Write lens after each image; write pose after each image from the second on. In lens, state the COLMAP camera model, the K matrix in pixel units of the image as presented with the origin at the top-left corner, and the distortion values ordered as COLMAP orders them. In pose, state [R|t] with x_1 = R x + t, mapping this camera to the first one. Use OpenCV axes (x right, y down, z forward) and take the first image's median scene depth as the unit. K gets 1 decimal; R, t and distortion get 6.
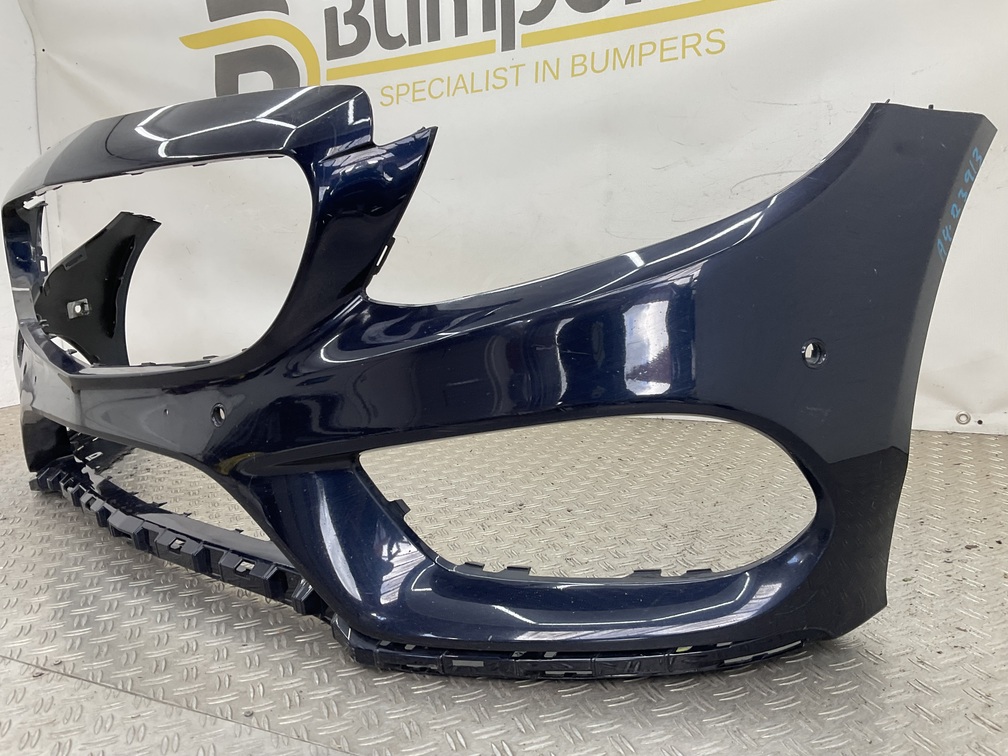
lens RADIAL K [[803.0, 0, 511.3], [0, 803.0, 381.7], [0, 0, 1]] dist [0.064612, -0.125003]
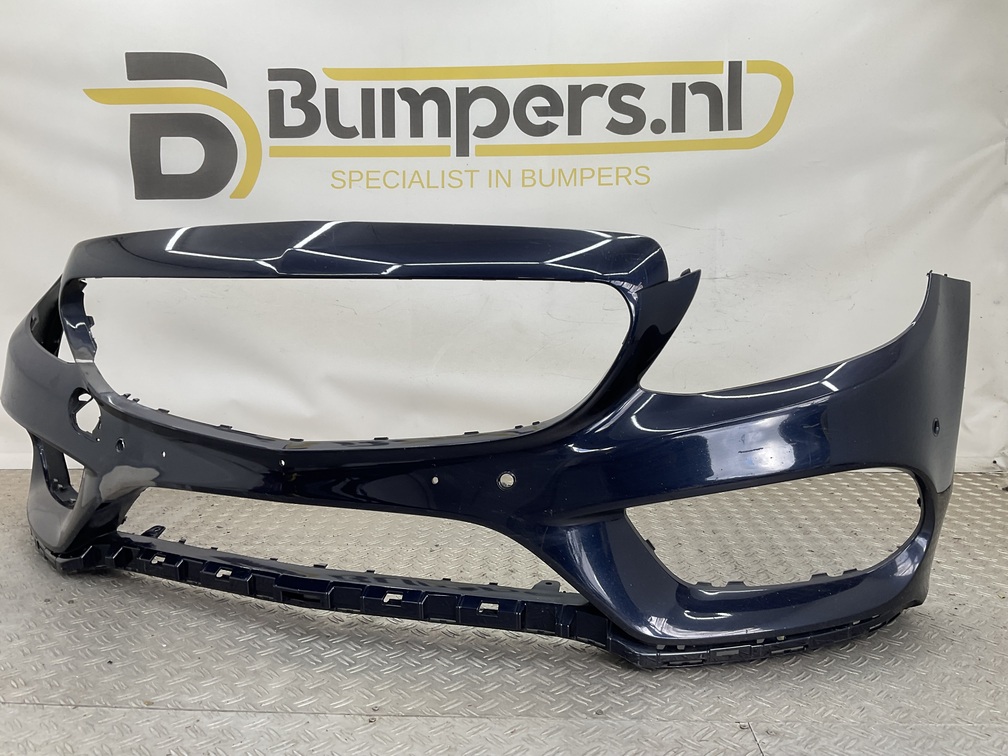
lens RADIAL K [[803.0, 0, 509.2], [0, 803.0, 388.7], [0, 0, 1]] dist [0.064612, -0.125003]
pose [[0.912772, 0.006190, 0.408422, -0.416750], [0.021854, 0.997713, -0.063961, -0.001465], [-0.407884, 0.067308, 0.910549, -0.059618]]
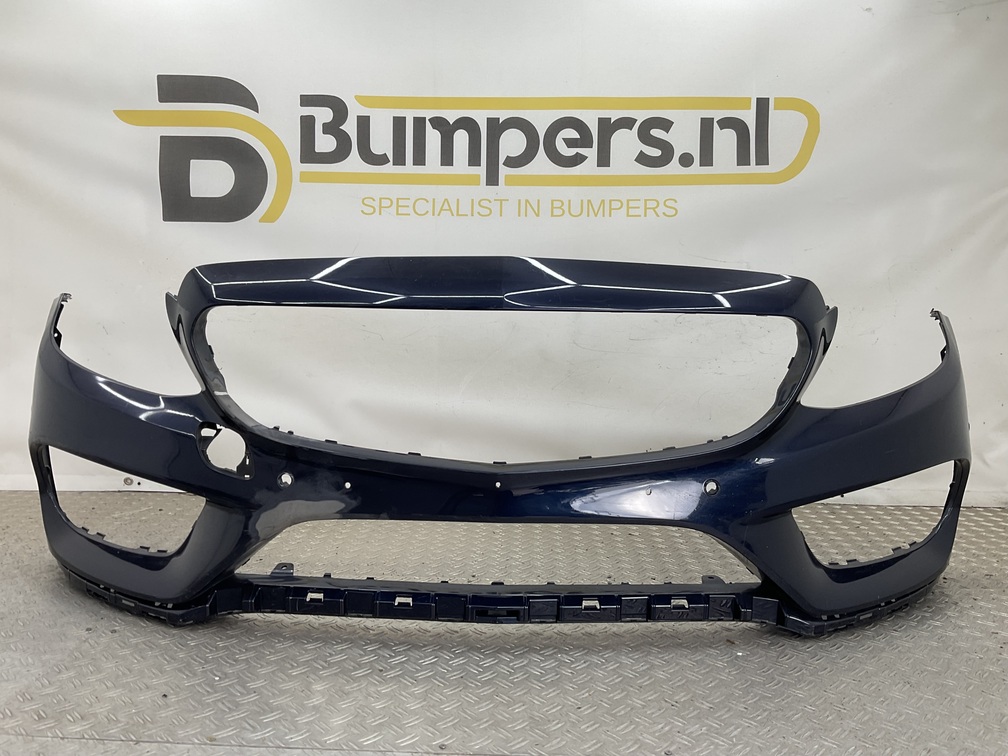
lens RADIAL K [[803.0, 0, 505.1], [0, 803.0, 390.0], [0, 0, 1]] dist [0.064612, -0.125003]
pose [[0.905176, 0.030110, 0.423969, -0.476178], [0.007118, 0.996274, -0.085951, -0.014606], [-0.424977, 0.080819, 0.901589, -0.035771]]
